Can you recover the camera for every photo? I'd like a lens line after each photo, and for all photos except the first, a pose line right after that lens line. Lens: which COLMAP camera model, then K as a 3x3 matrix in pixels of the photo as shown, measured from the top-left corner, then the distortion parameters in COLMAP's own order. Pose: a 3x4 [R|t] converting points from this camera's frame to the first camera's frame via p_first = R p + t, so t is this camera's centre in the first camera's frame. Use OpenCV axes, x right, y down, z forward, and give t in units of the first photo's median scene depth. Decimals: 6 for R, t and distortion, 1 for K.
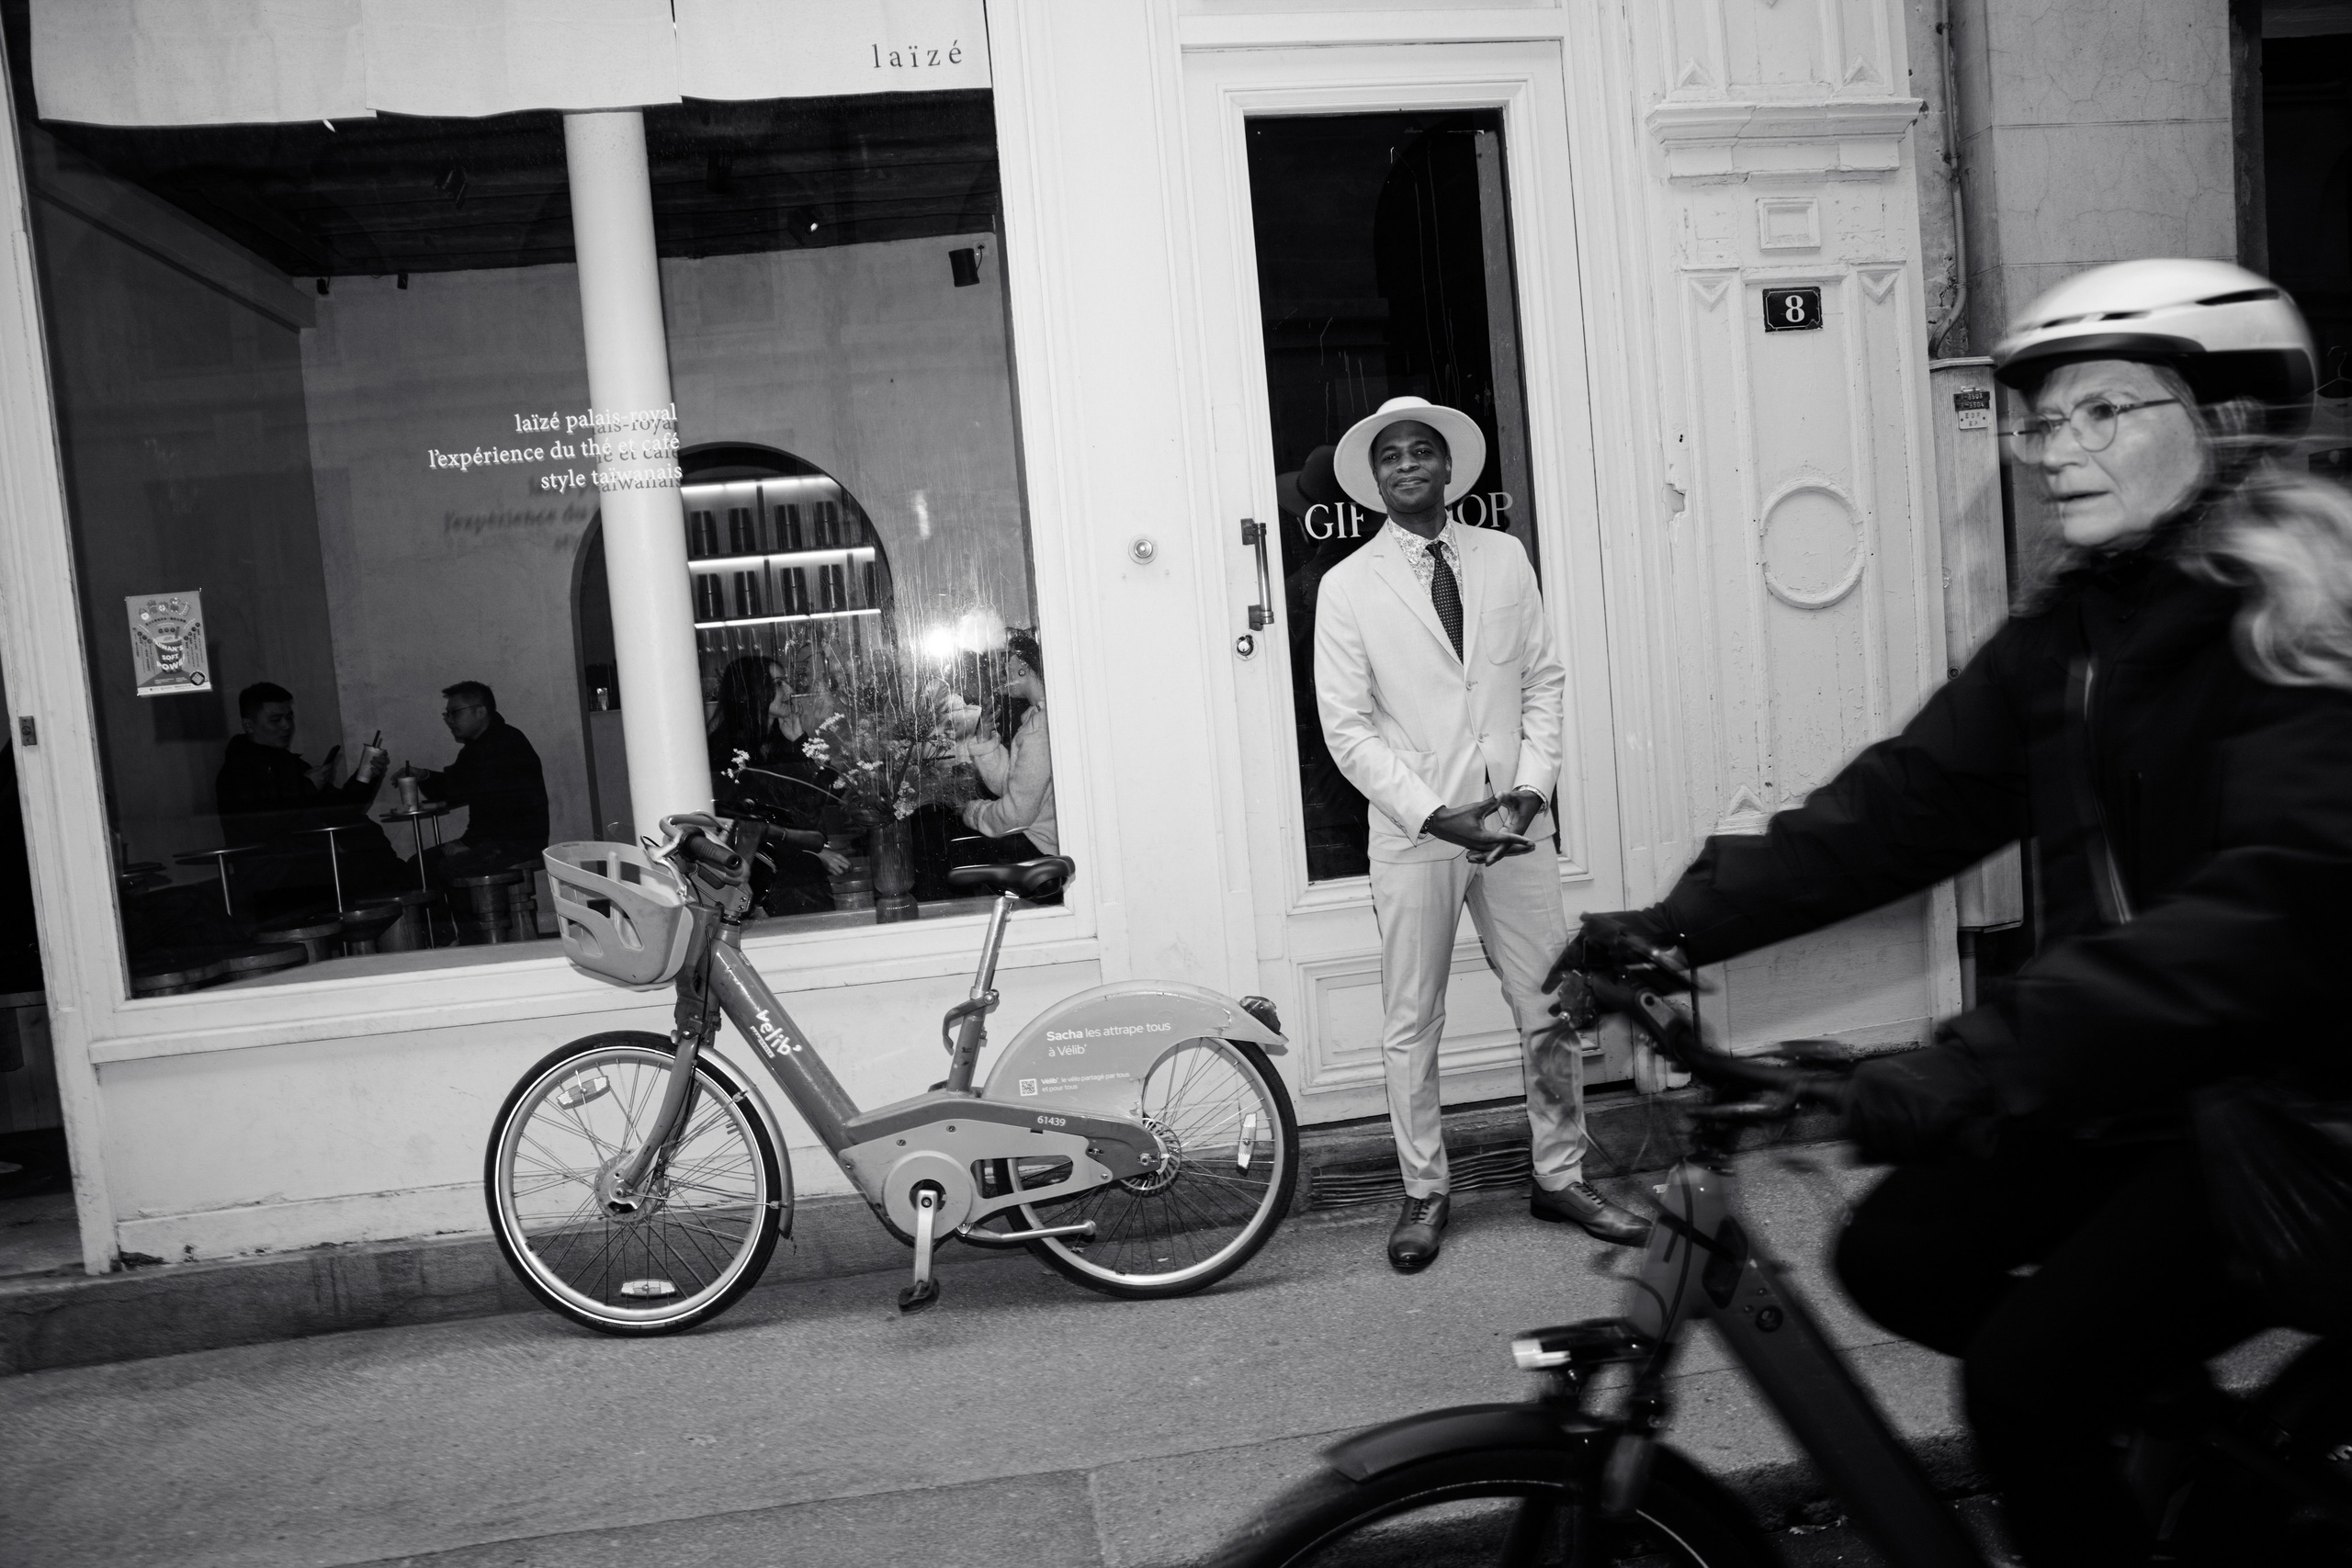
lens RADIAL K [[1533.2, 0, 1176.3], [0, 1533.2, 802.4], [0, 0, 1]] dist [-0.085874, 0.053307]
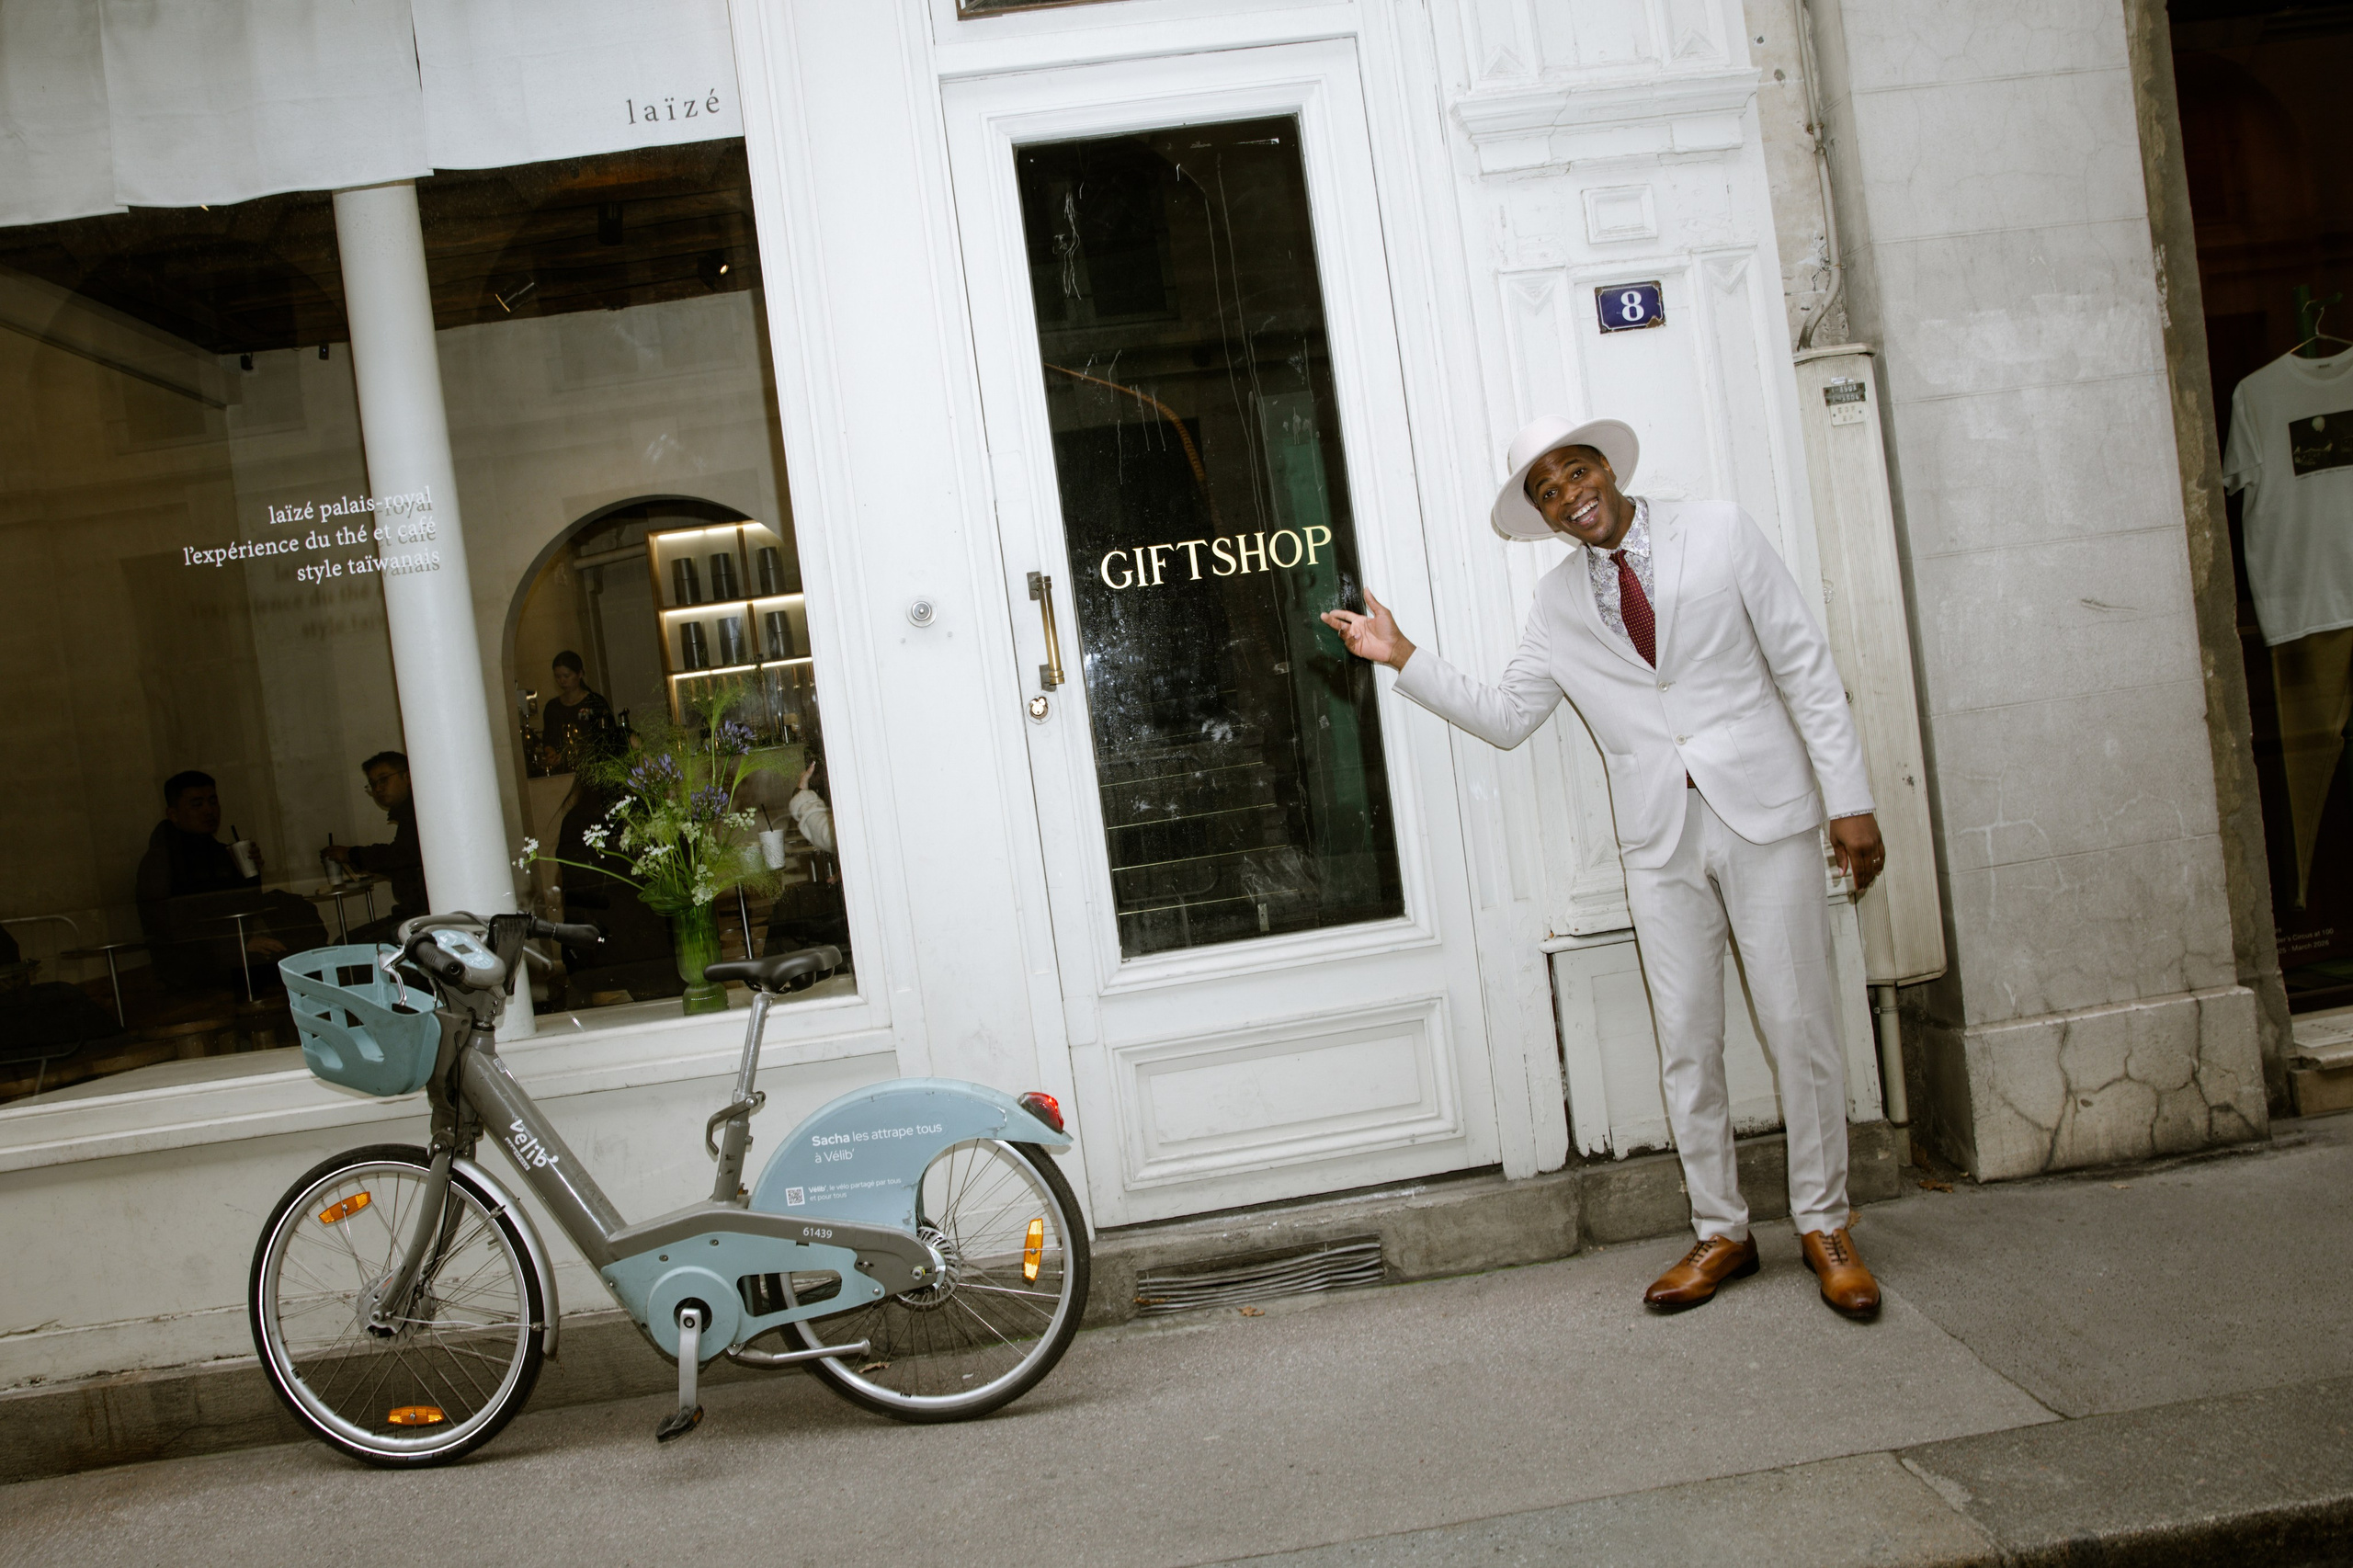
lens RADIAL K [[1596.1, 0, 1181.7], [0, 1596.1, 764.6], [0, 0, 1]] dist [-0.090557, 0.057082]
pose [[0.996674, -0.043030, -0.069209, 0.196431], [0.040634, 0.998537, -0.035666, -0.029740], [0.070642, 0.032736, 0.996964, 0.043387]]
